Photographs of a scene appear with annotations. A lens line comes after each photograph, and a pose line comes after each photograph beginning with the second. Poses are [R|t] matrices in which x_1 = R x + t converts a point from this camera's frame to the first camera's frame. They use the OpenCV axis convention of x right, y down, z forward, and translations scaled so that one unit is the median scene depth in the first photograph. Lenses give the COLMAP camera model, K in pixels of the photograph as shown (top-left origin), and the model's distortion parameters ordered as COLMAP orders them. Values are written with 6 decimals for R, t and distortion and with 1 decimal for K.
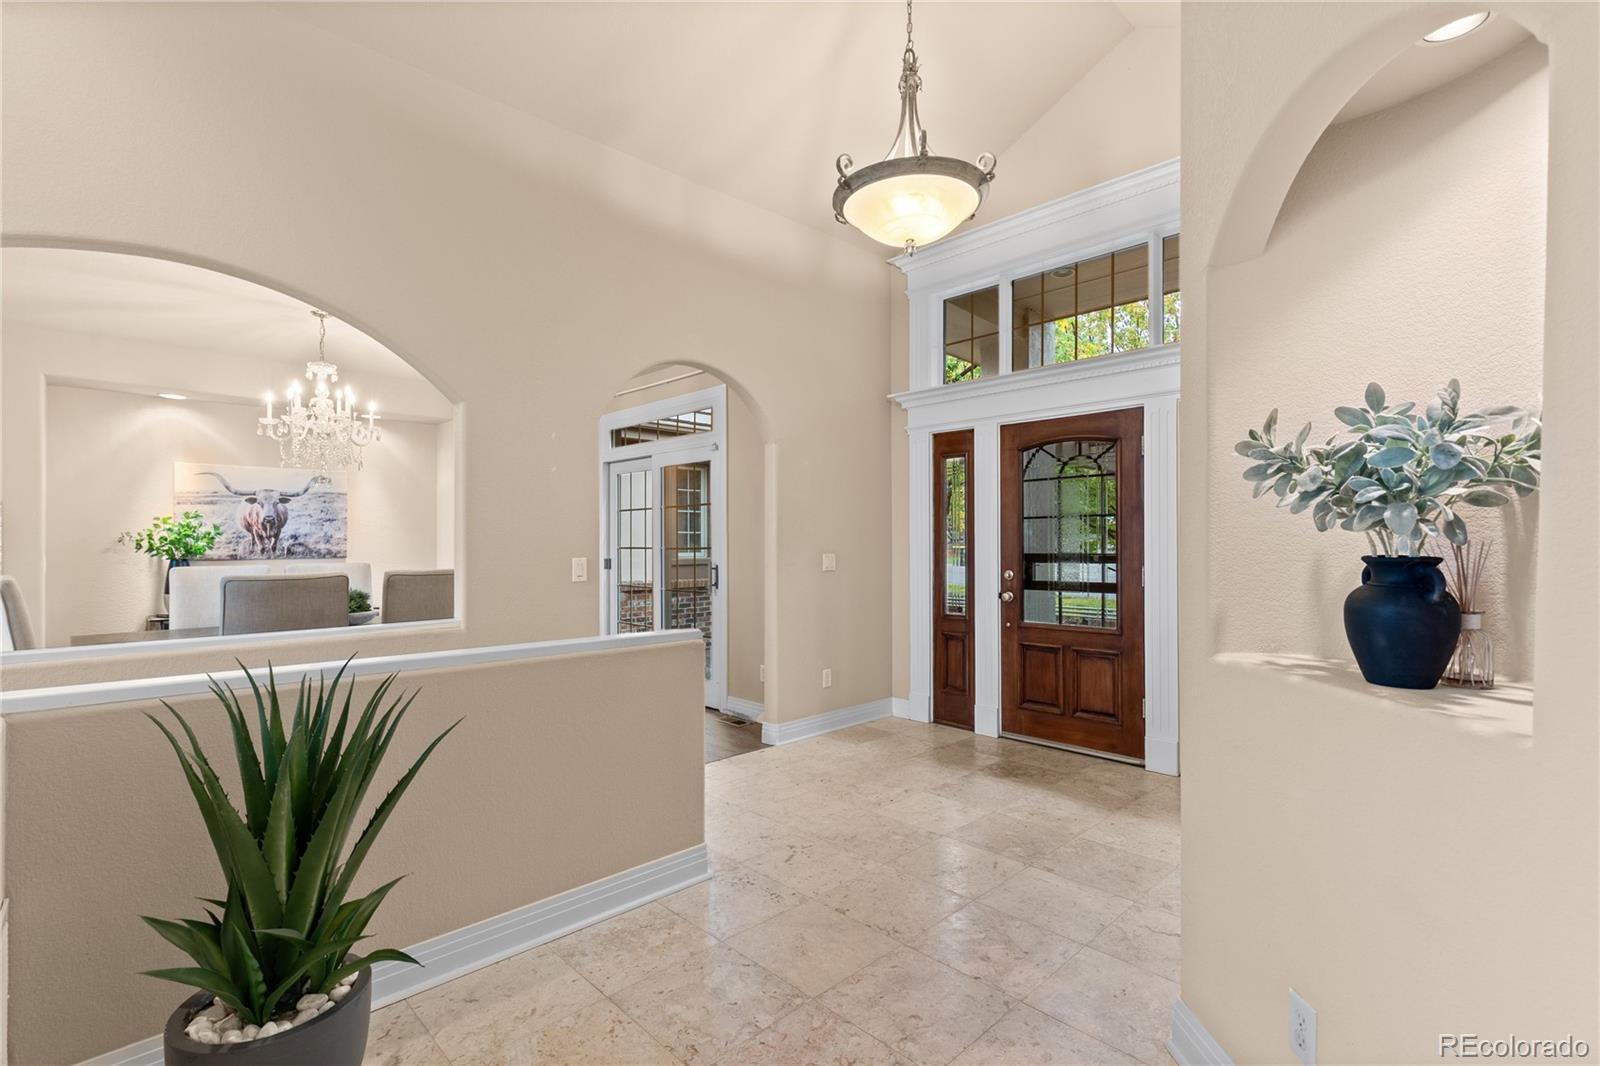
lens RADIAL K [[733.0, 0, 802.8], [0, 733.0, 542.0], [0, 0, 1]] dist [-0.001804, -0.000079]
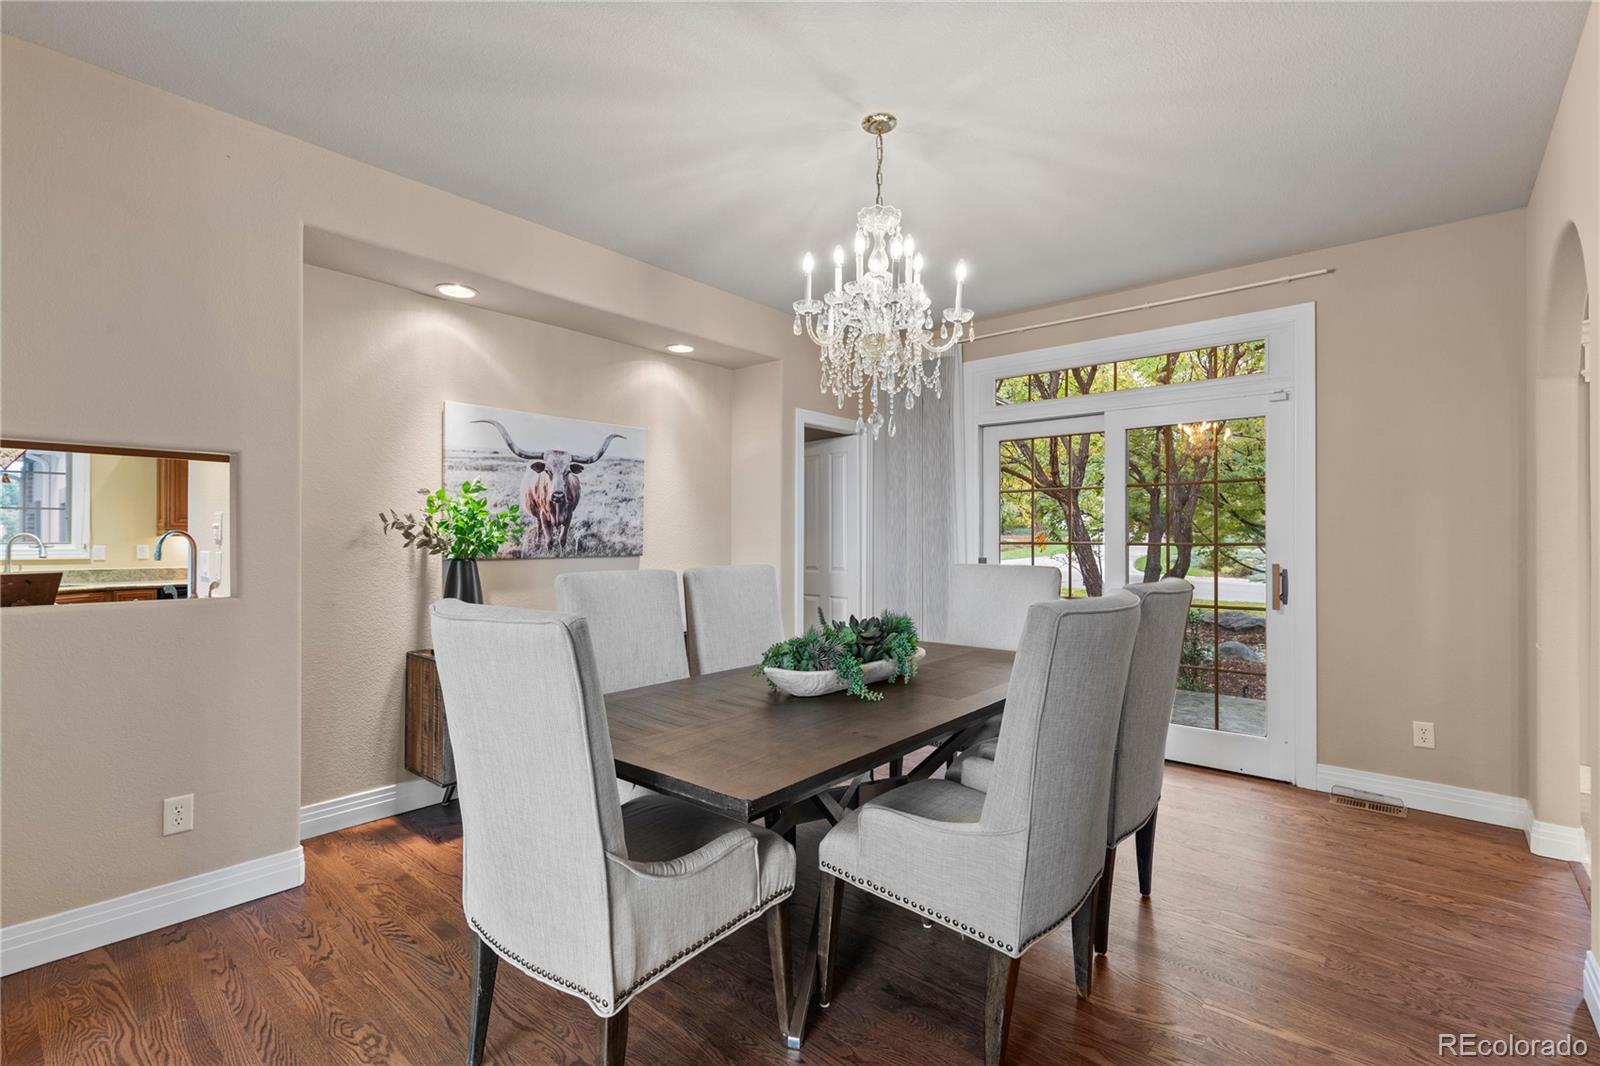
lens RADIAL K [[717.6, 0, 800.0], [0, 717.6, 533.0], [0, 0, 1]] dist [0.002431, -0.000067]
pose [[0.995457, 0.006231, 0.095003, -0.589765], [-0.005527, 0.999955, -0.007670, 0.005023], [-0.095047, 0.007110, 0.995447, 0.353751]]
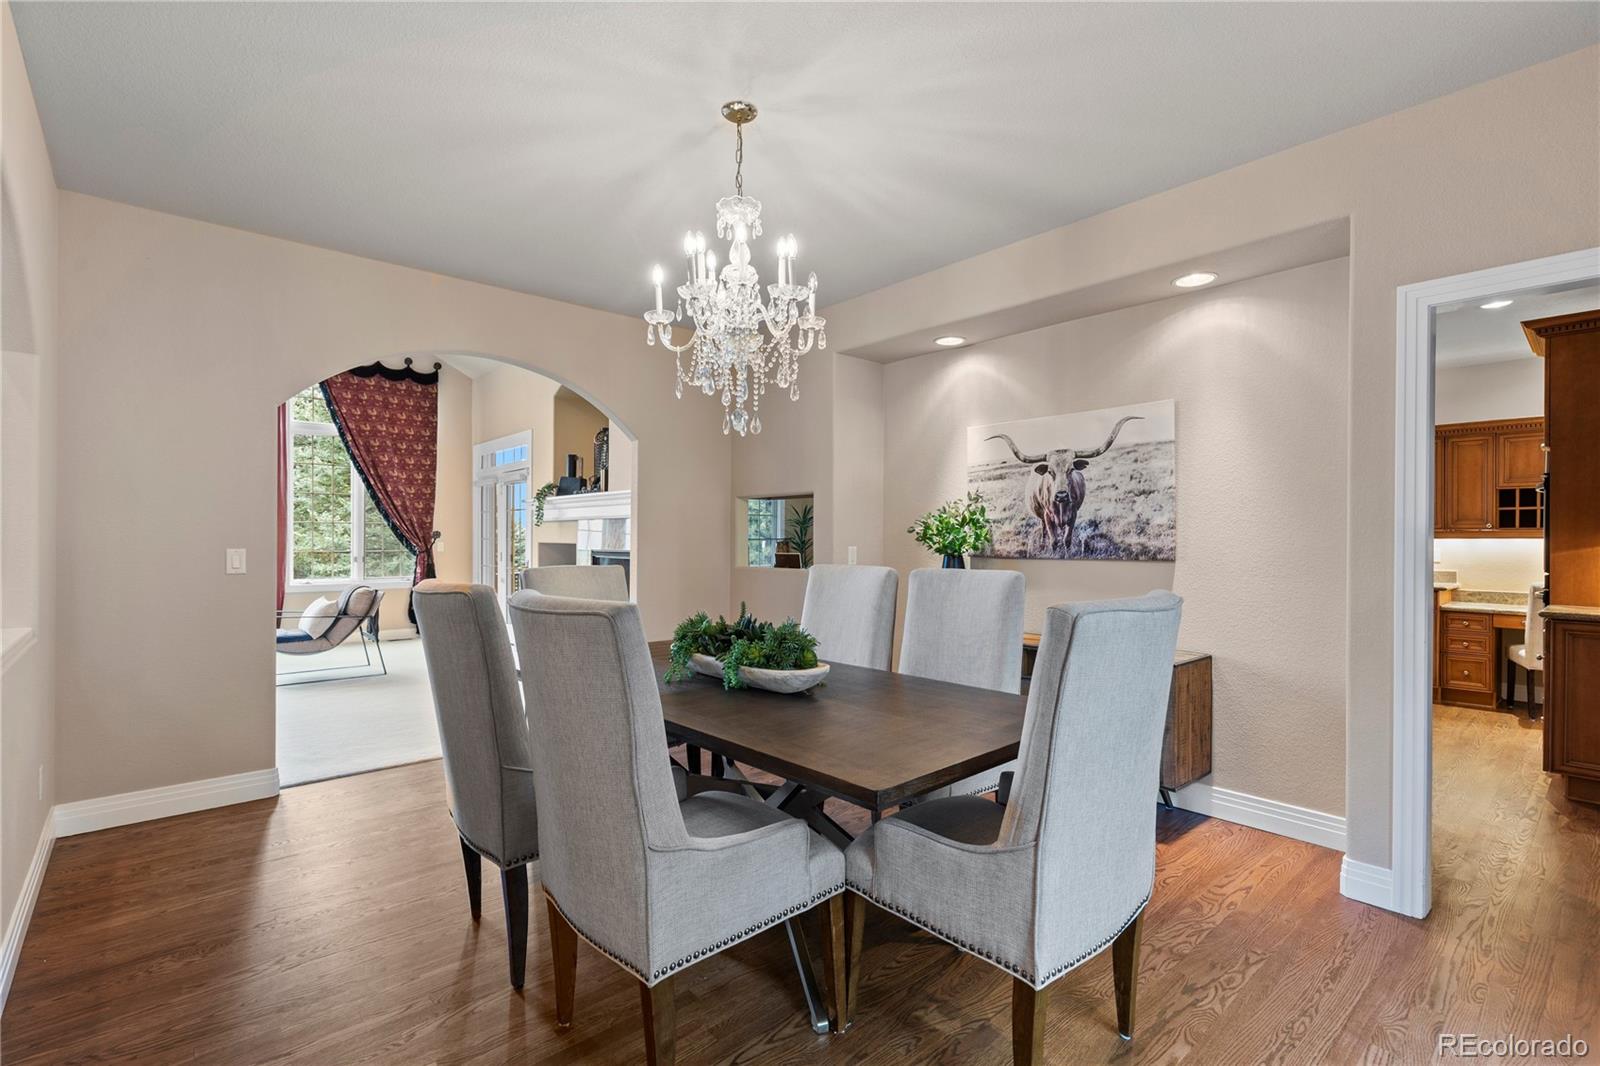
lens RADIAL K [[729.0, 0, 804.8], [0, 729.0, 535.8], [0, 0, 1]] dist [0.002650, 0.000183]
pose [[-0.036984, 0.000605, -0.999316, -0.089568], [-0.001660, 0.999998, 0.000667, 0.003177], [0.999314, 0.001684, -0.036983, 0.819626]]
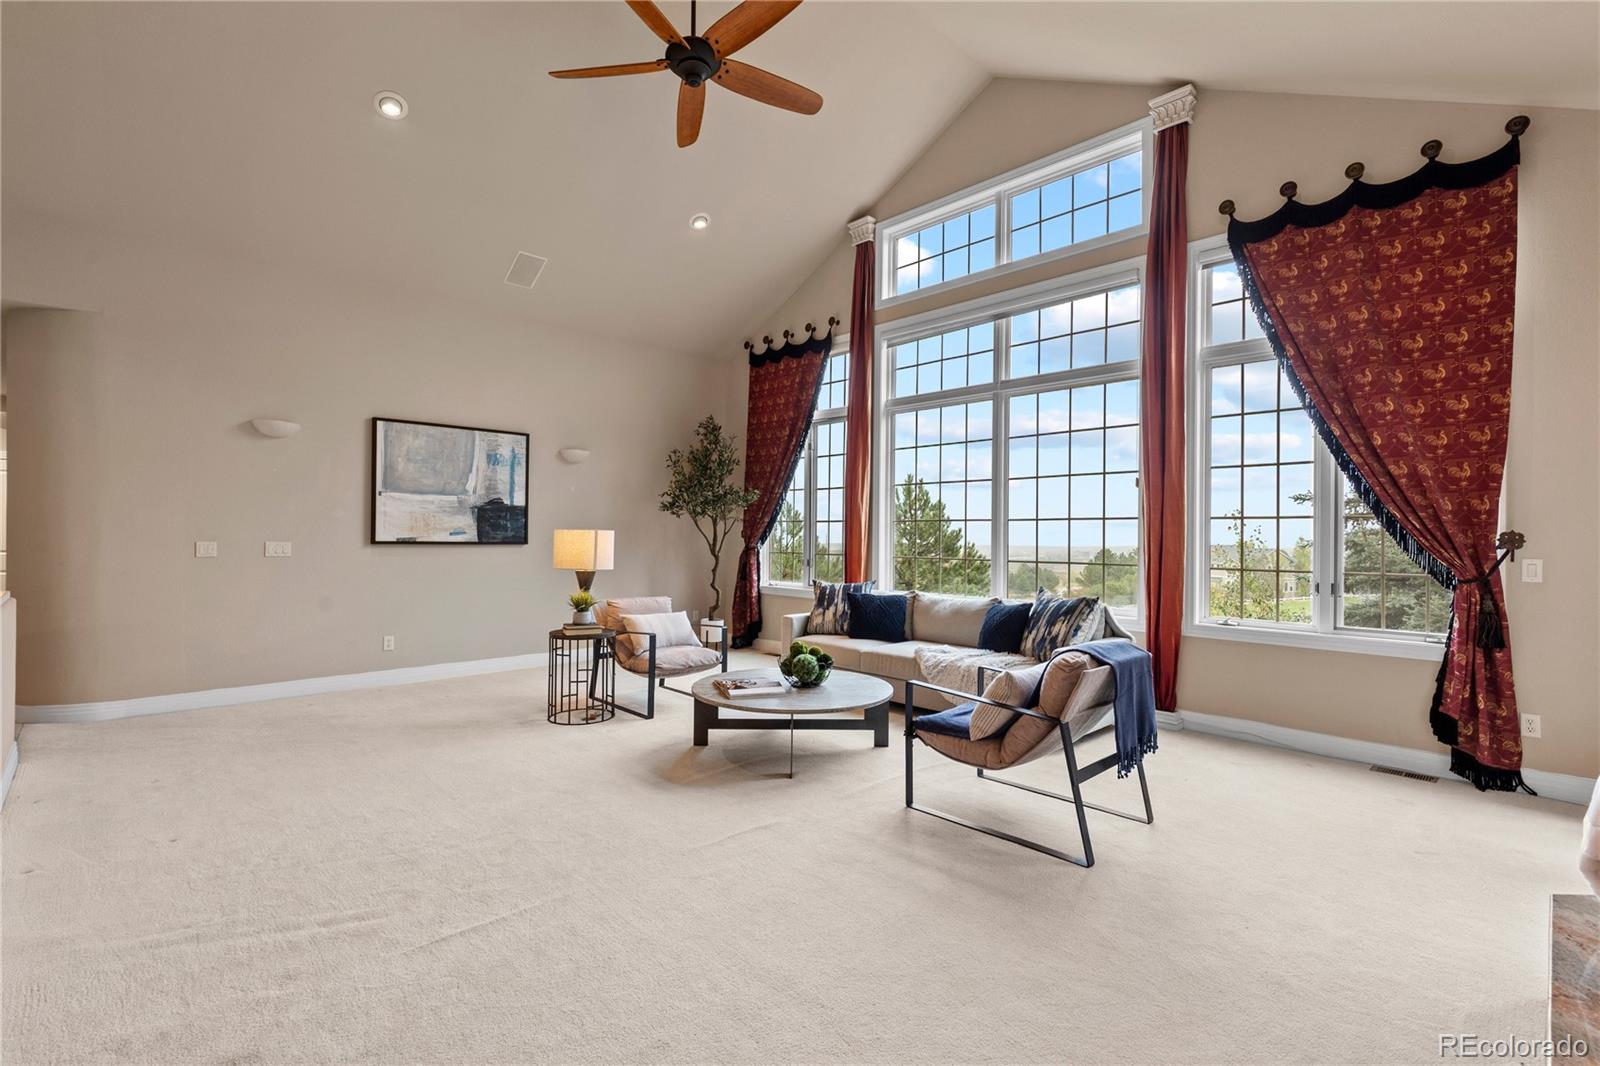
lens RADIAL K [[725.1, 0, 799.1], [0, 725.1, 536.4], [0, 0, 1]] dist [0.002318, -0.000156]
pose [[-0.999933, -0.006925, 0.009311, -1.004326], [-0.006944, 0.999974, -0.002023, 0.005200], [-0.009297, -0.002088, -0.999955, 0.612125]]
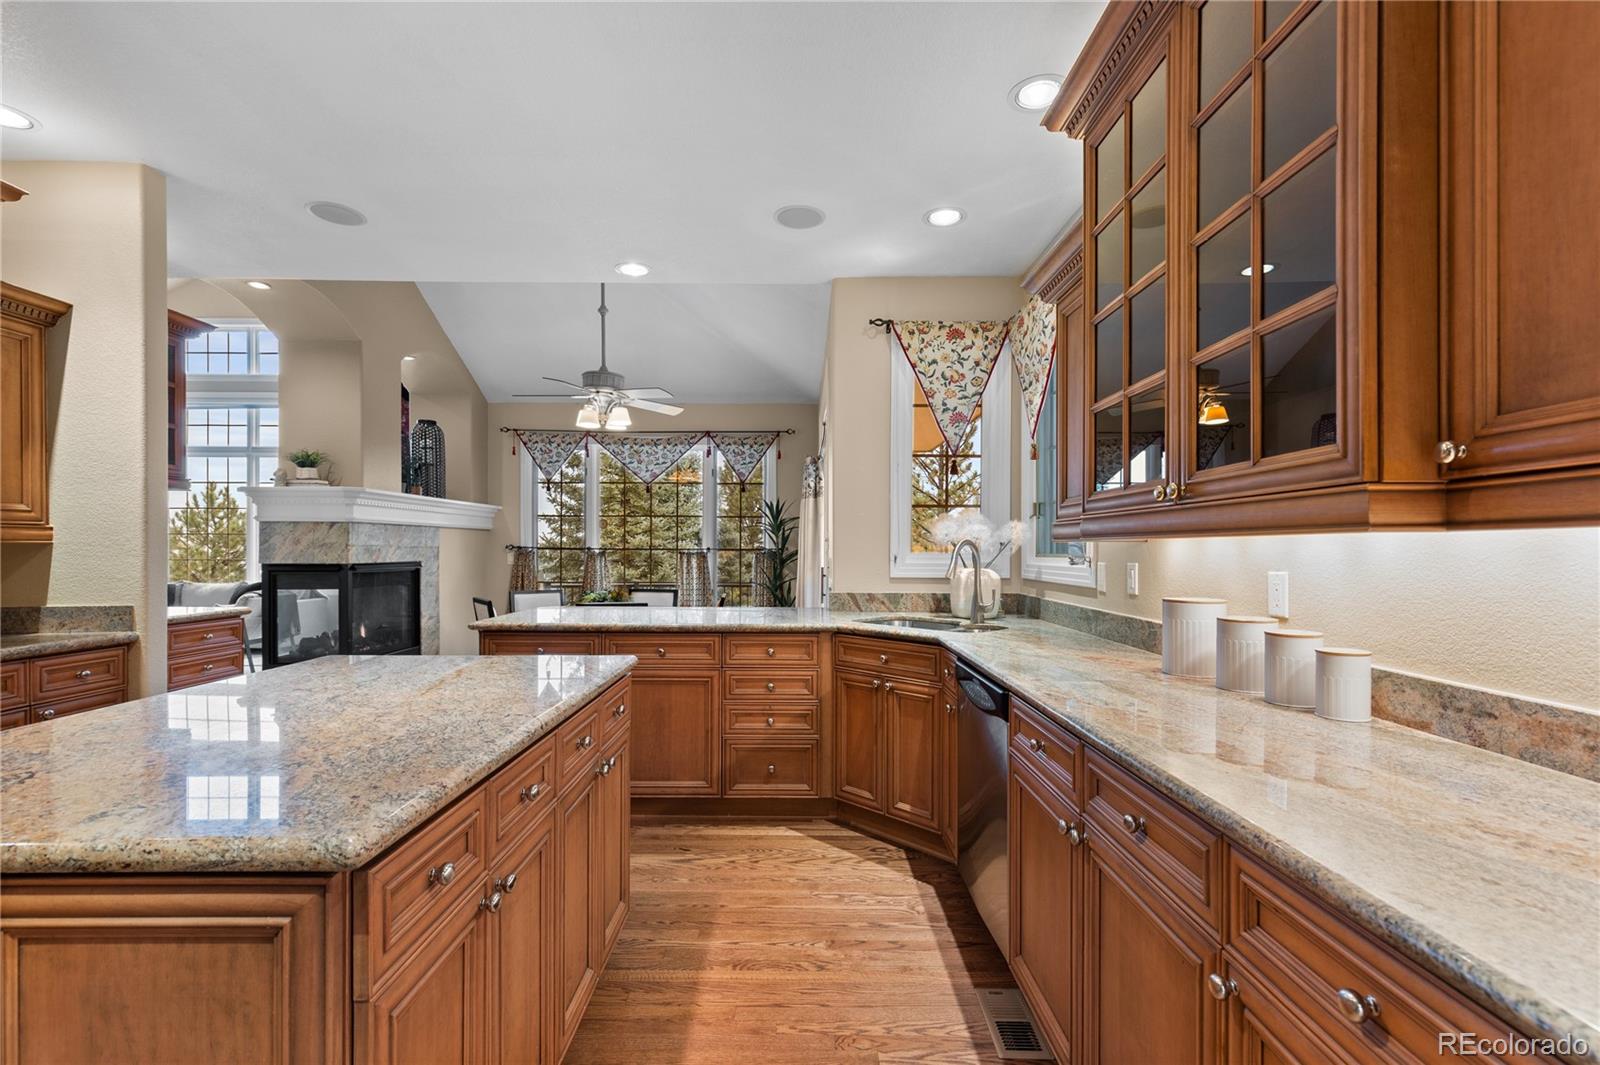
lens RADIAL K [[728.0, 0, 804.1], [0, 728.0, 551.2], [0, 0, 1]] dist [0.001622, -0.000079]
pose [[-0.691142, 0.003640, -0.722710, -0.952380], [0.001320, 0.999992, 0.003775, 0.010572], [0.722718, 0.001655, -0.691141, 1.604745]]
